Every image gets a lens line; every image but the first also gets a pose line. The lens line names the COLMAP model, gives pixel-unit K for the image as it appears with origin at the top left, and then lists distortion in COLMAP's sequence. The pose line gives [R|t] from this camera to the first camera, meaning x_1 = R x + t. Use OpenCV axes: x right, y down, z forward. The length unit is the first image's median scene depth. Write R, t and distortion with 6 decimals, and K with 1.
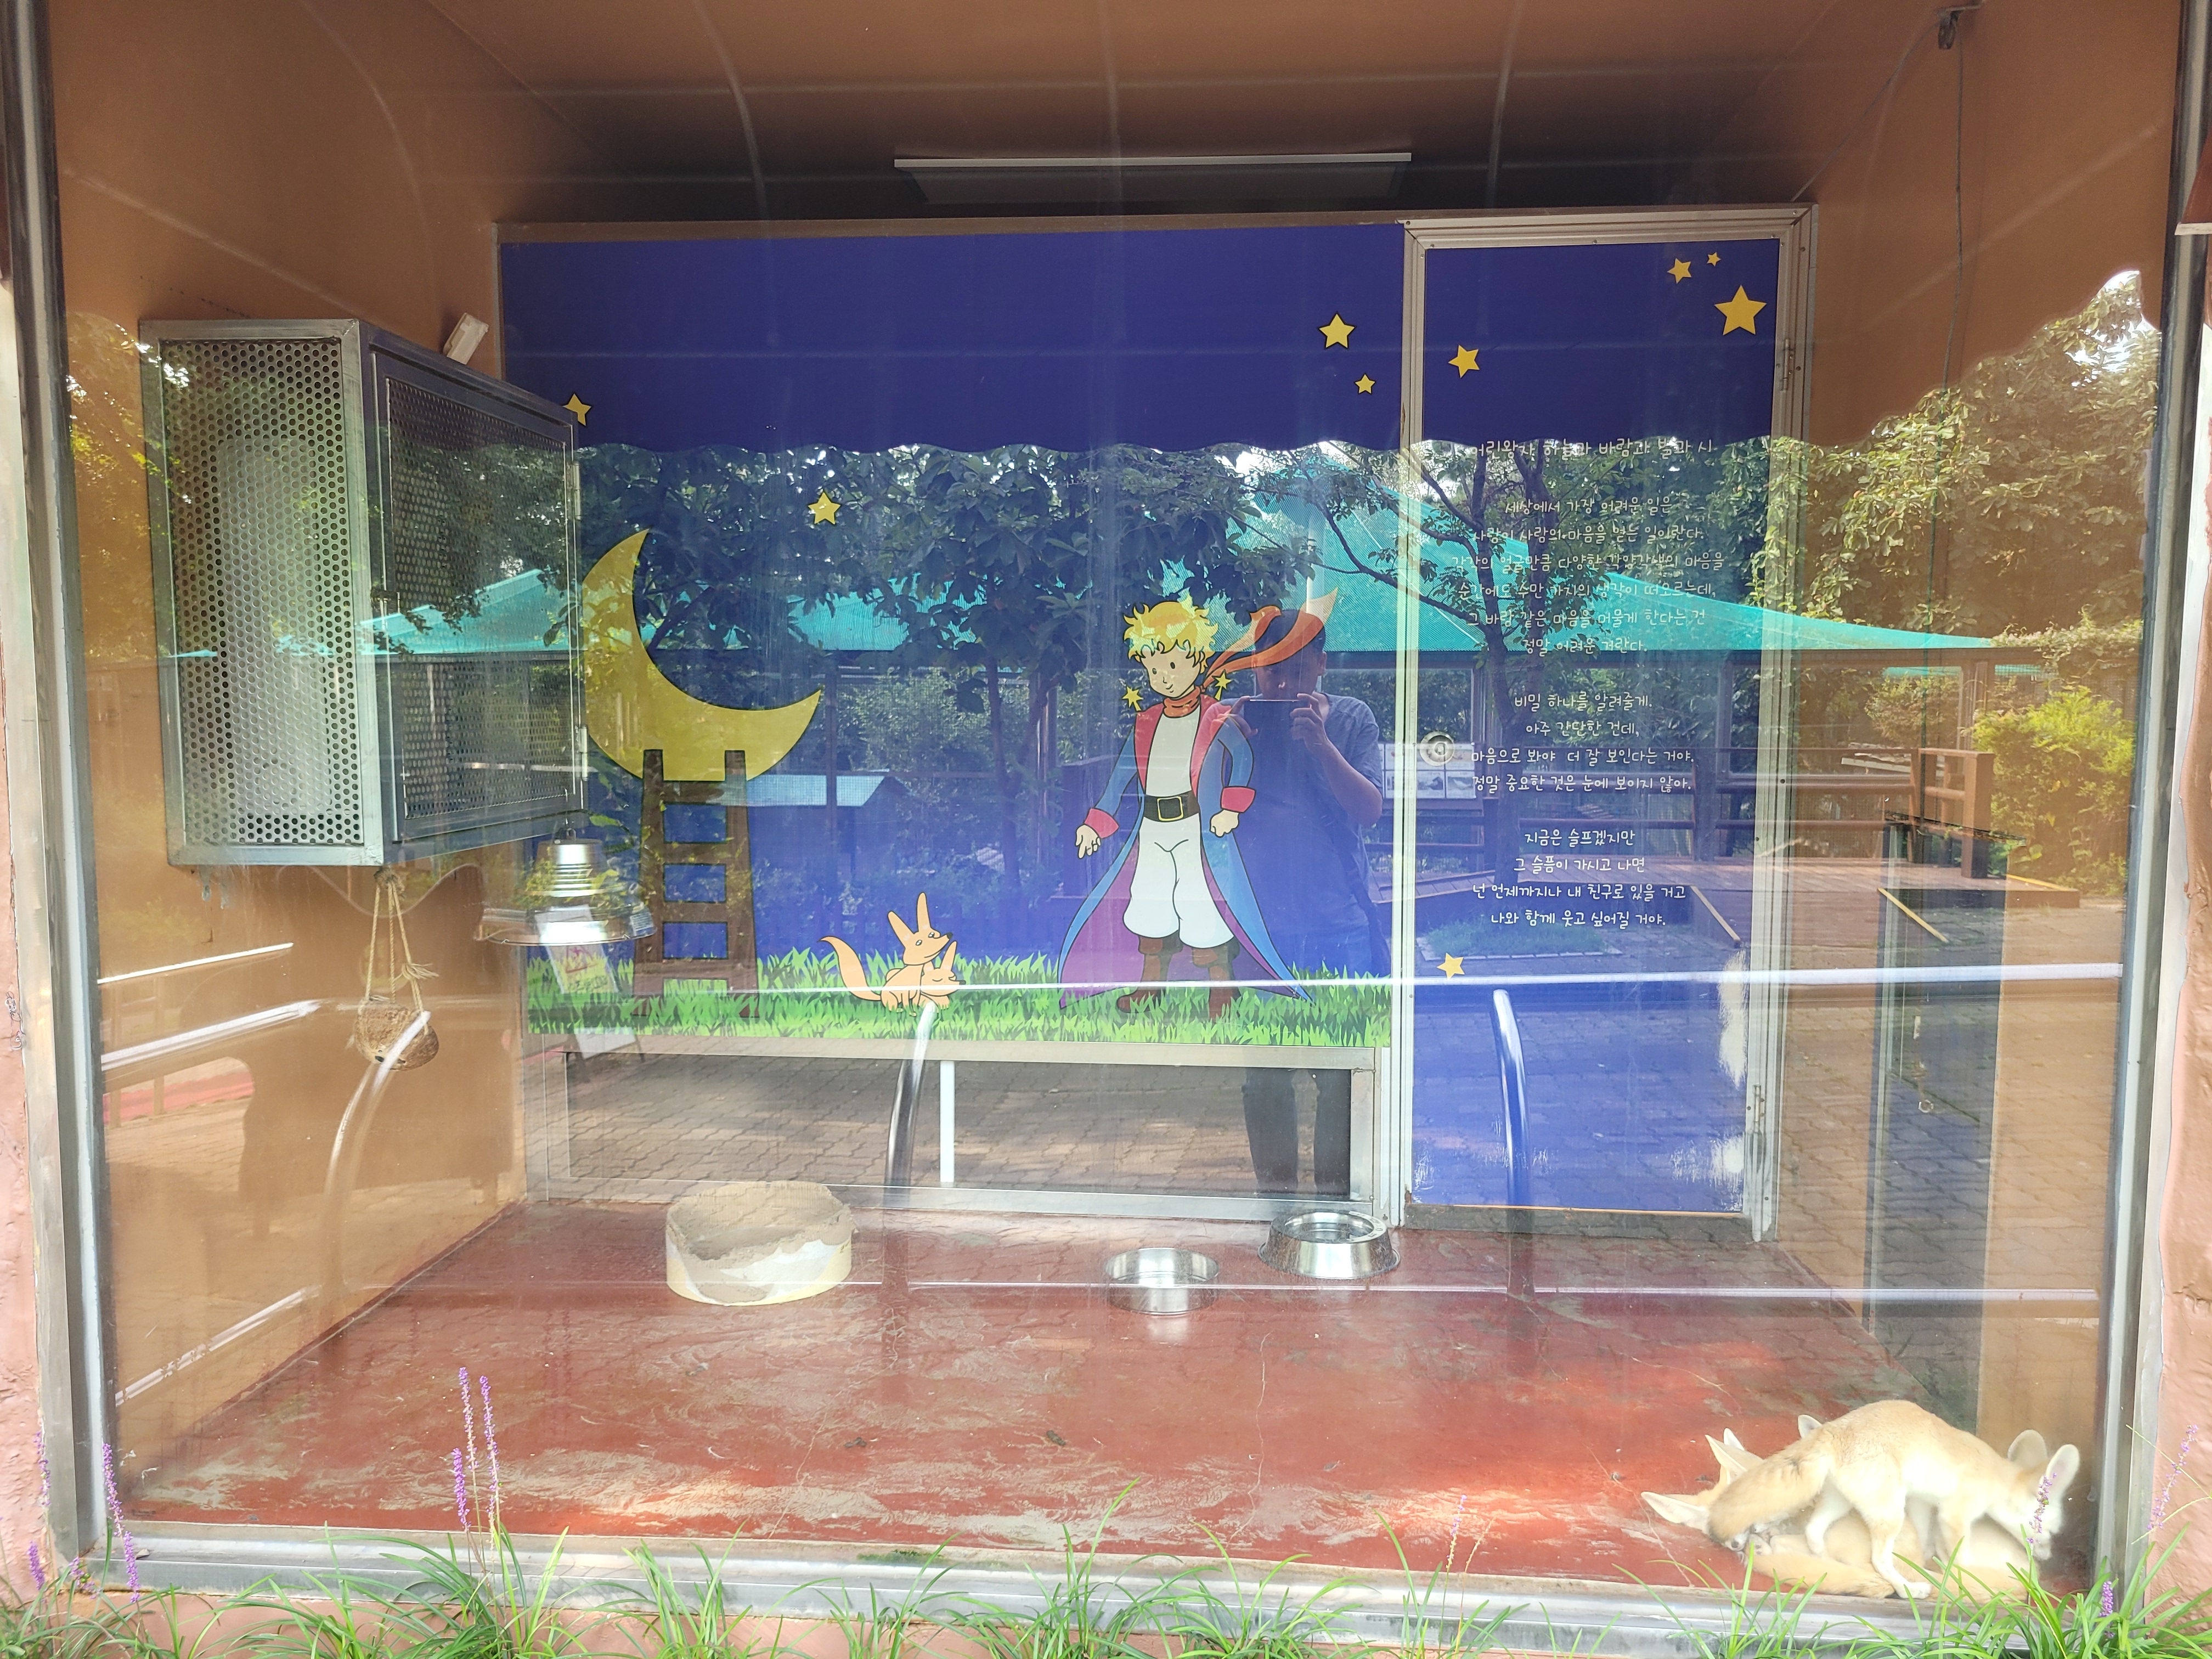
lens RADIAL K [[1639.4, 0, 1112.9], [0, 1639.4, 806.9], [0, 0, 1]] dist [0.043325, -0.027810]
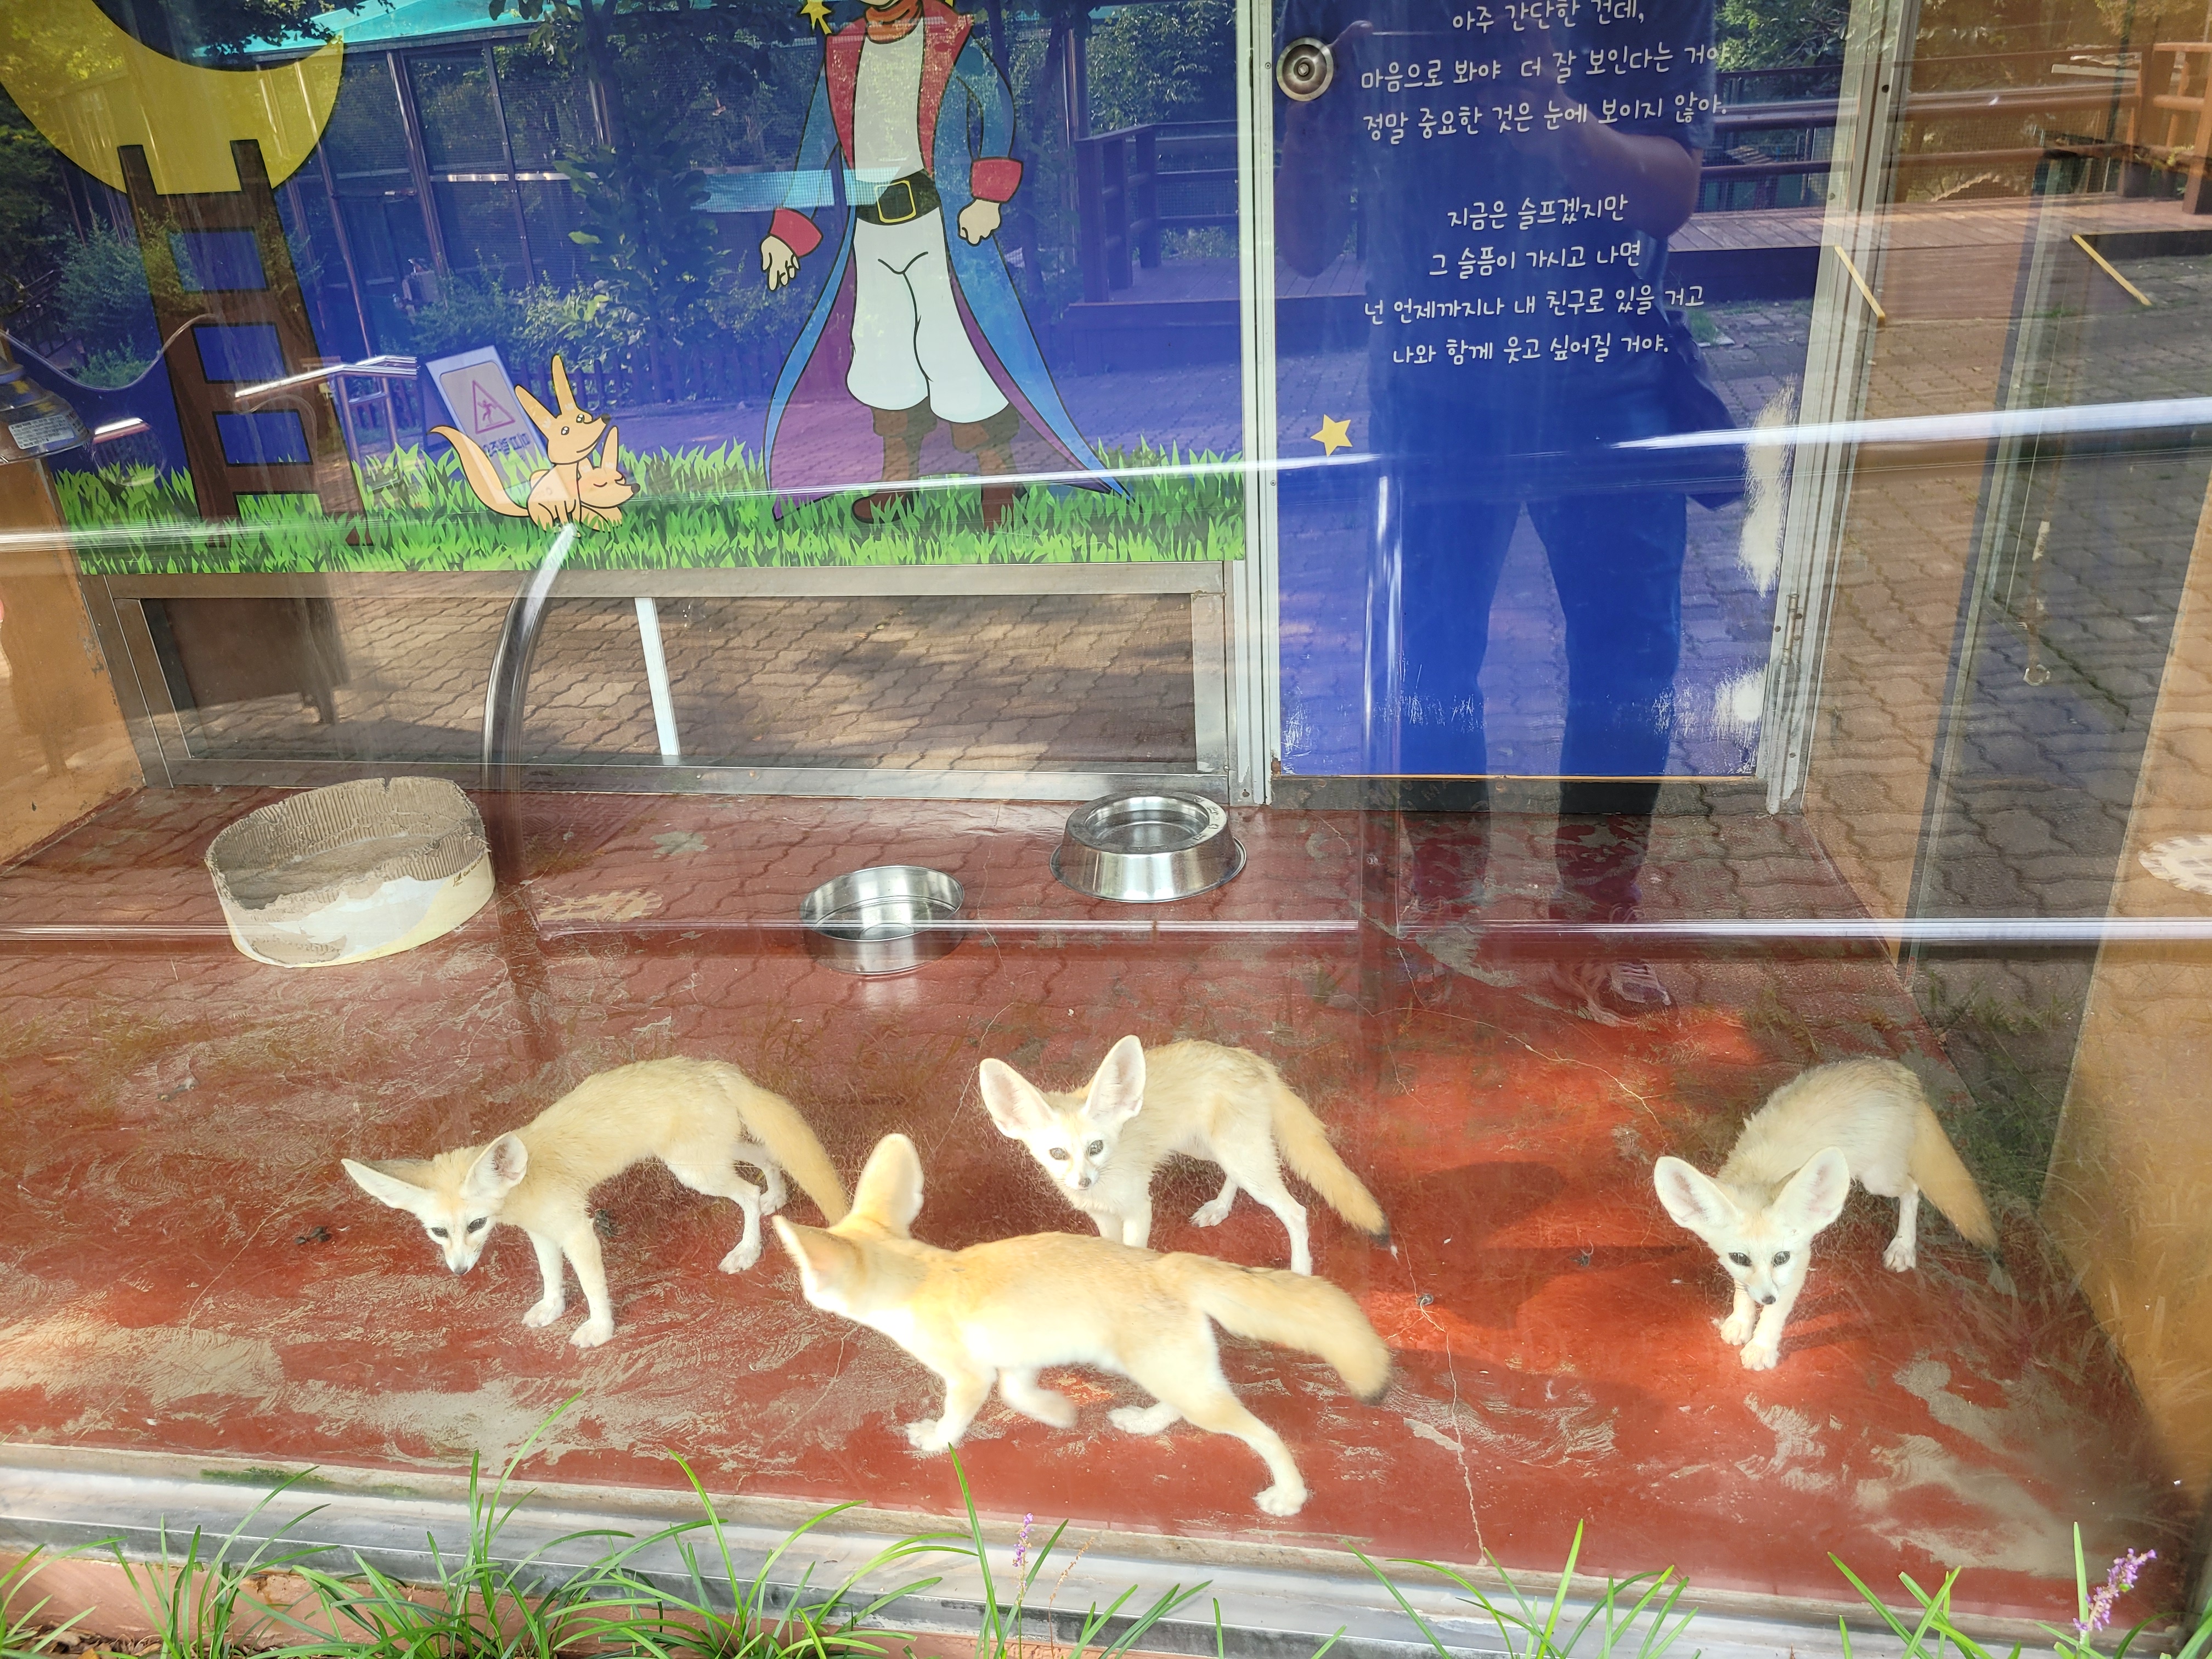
lens RADIAL K [[1639.4, 0, 1092.3], [0, 1639.4, 823.3], [0, 0, 1]] dist [0.043325, -0.027810]
pose [[0.995684, -0.025069, -0.089358, 0.163770], [0.055498, 0.932539, 0.356779, 0.001813], [0.074386, -0.360199, 0.929905, 0.324545]]
